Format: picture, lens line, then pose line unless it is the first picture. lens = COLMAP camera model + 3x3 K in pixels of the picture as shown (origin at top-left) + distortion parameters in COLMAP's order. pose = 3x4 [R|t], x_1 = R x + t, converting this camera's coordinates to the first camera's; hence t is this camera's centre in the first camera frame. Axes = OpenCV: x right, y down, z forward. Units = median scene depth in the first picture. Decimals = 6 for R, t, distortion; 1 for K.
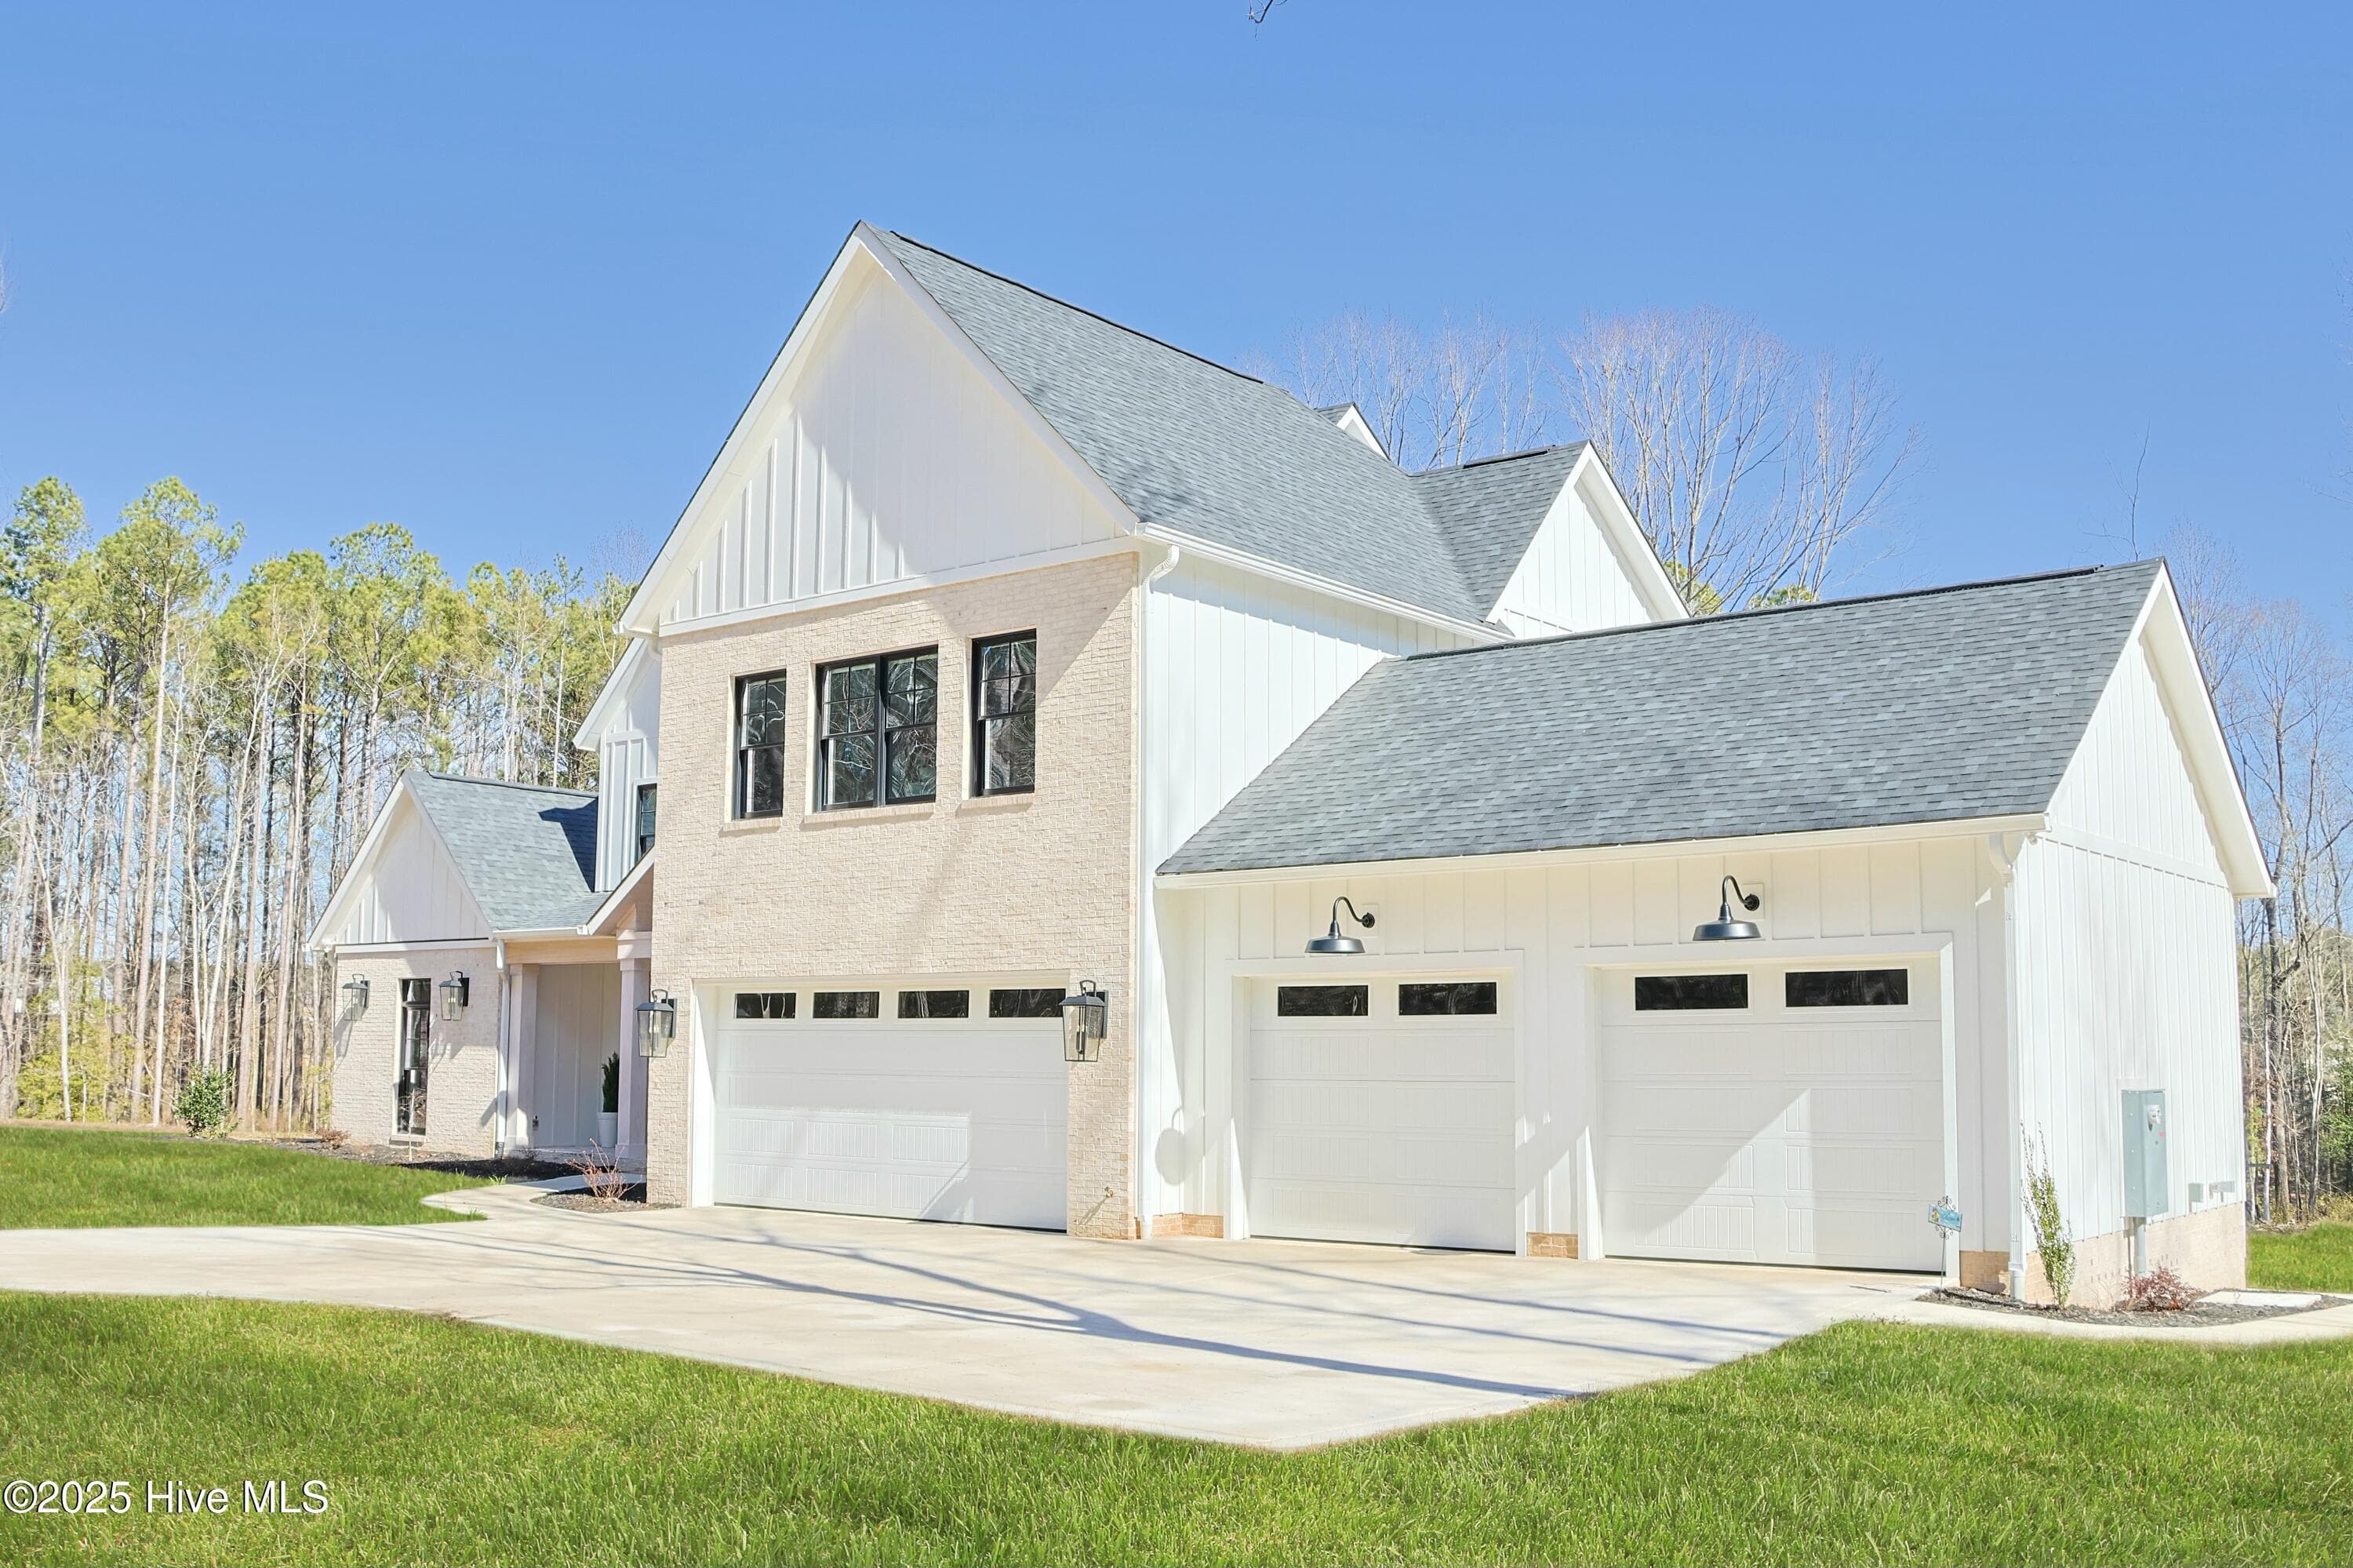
lens RADIAL K [[2200.4, 0, 1176.5], [0, 2200.4, 784.0], [0, 0, 1]] dist [-0.118113, -0.002799]
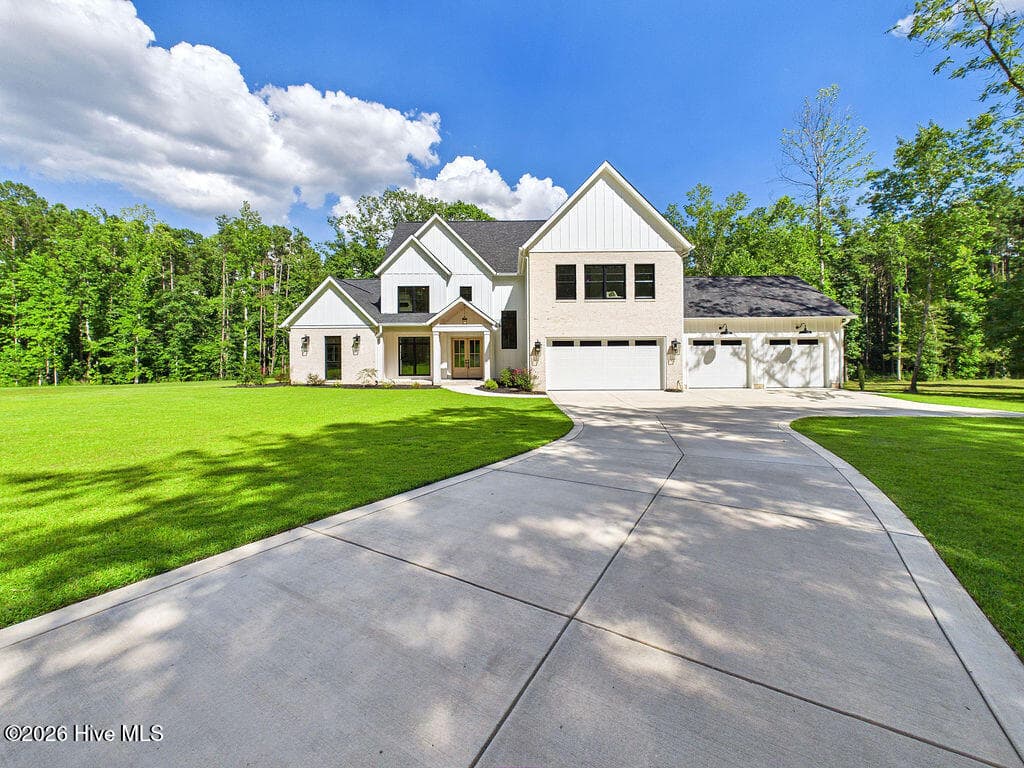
lens RADIAL K [[411.8, 0, 510.2], [0, 411.8, 357.5], [0, 0, 1]] dist [0.001131, 0.000119]
pose [[0.789175, -0.014341, 0.614001, -0.772025], [-0.065489, 0.992063, 0.107343, 0.048589], [-0.610667, -0.124923, 0.781972, 0.429047]]
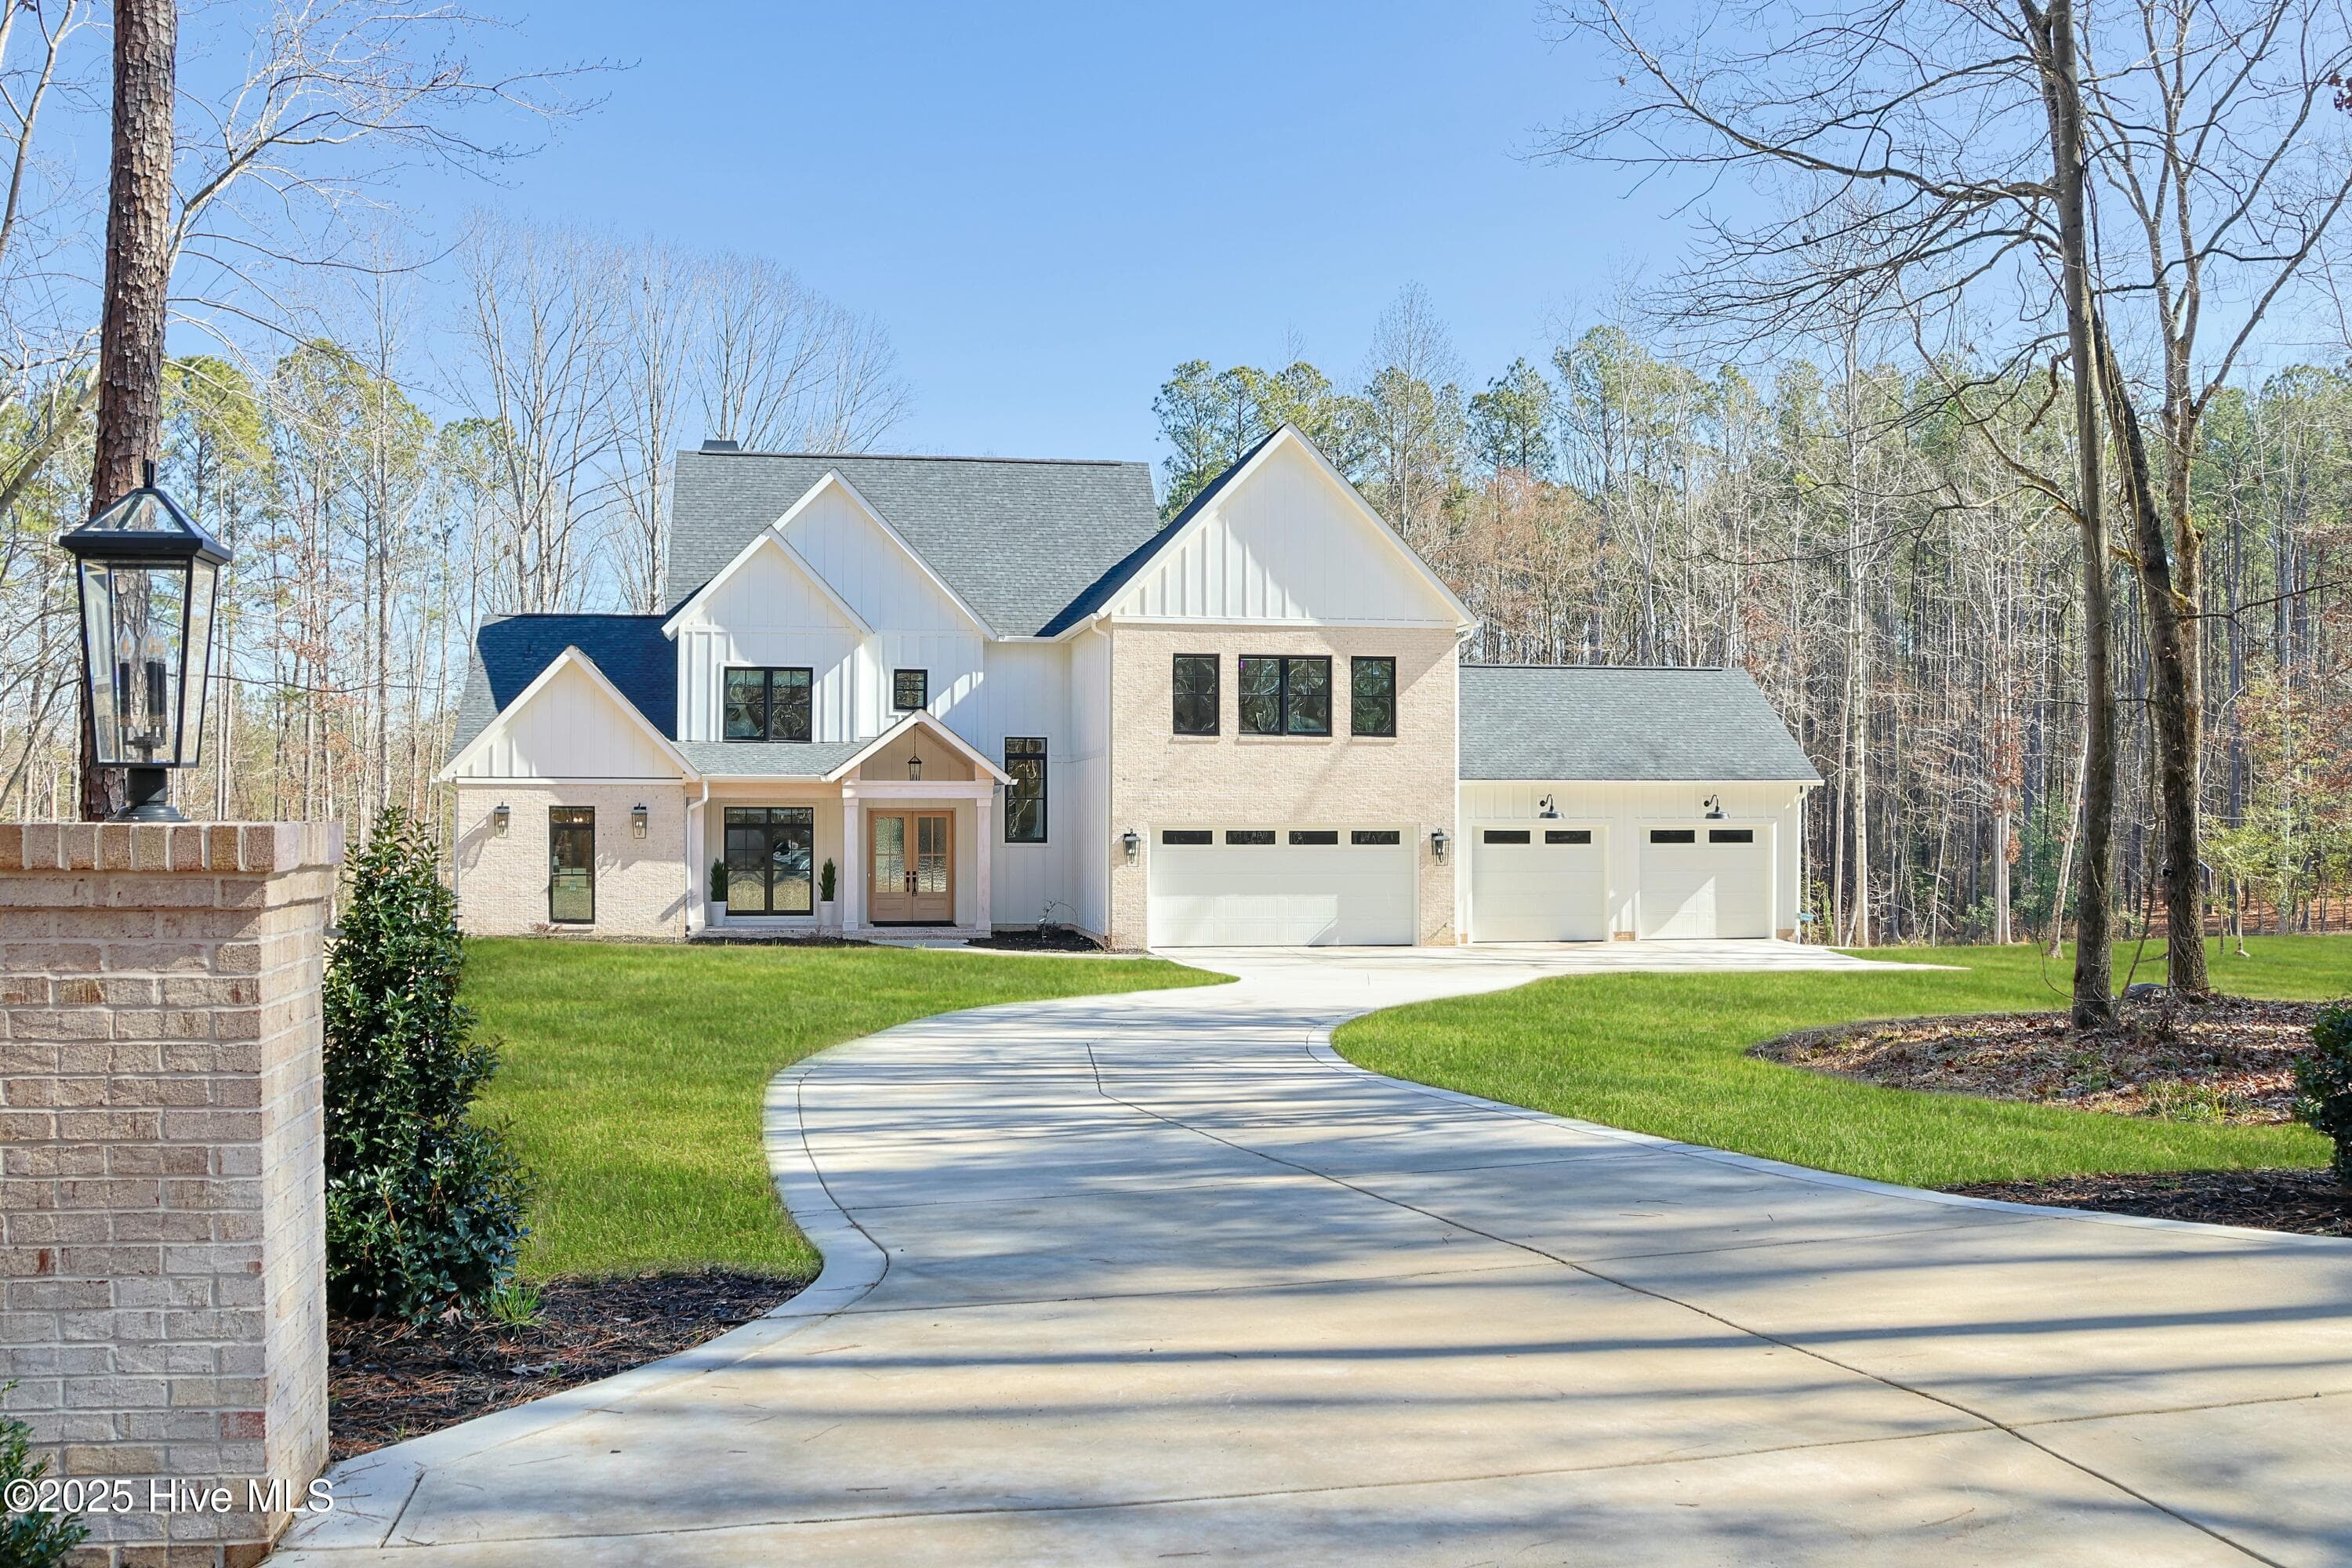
lens RADIAL K [[2199.4, 0, 1176.0], [0, 2199.4, 784.0], [0, 0, 1]] dist [-0.118113, -0.002799]
pose [[0.662737, 0.007424, 0.748816, -1.577023], [-0.091369, 0.993281, 0.071018, -0.072653], [-0.743258, -0.115485, 0.658962, -0.197125]]
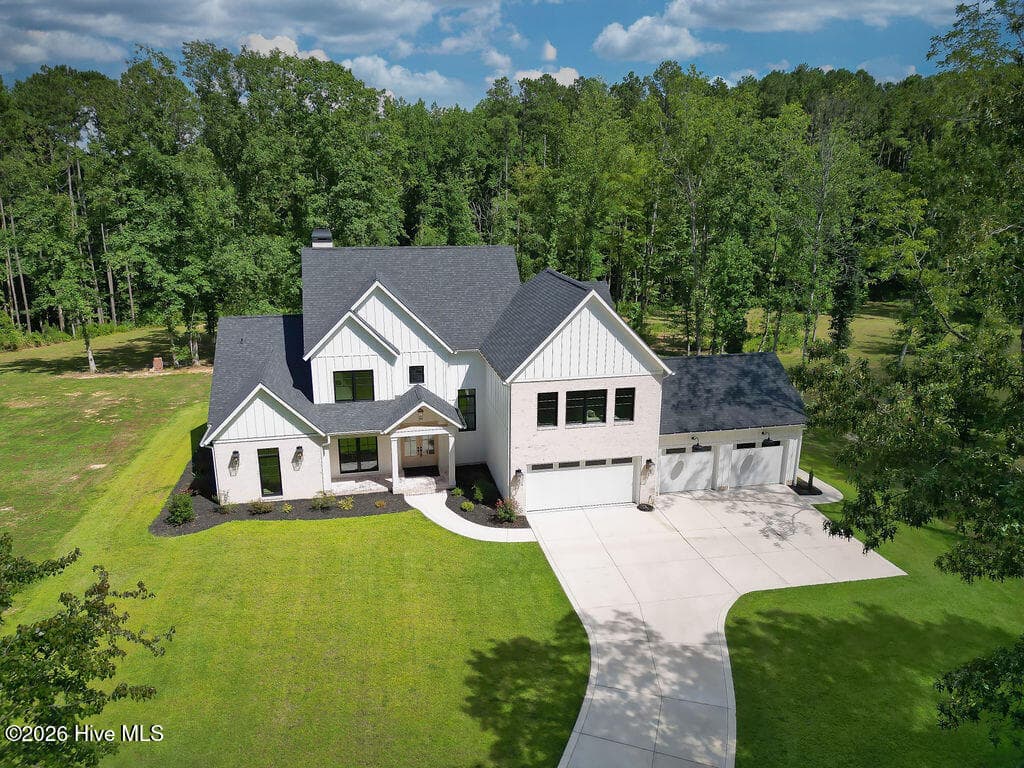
lens RADIAL K [[723.8, 0, 512.0], [0, 723.8, 384.0], [0, 0, 1]] dist [0.045195, 0.000167]
pose [[0.635098, -0.210507, 0.743194, -1.236037], [-0.094445, 0.933767, 0.345194, -0.526318], [-0.766636, -0.289423, 0.573152, 0.293150]]
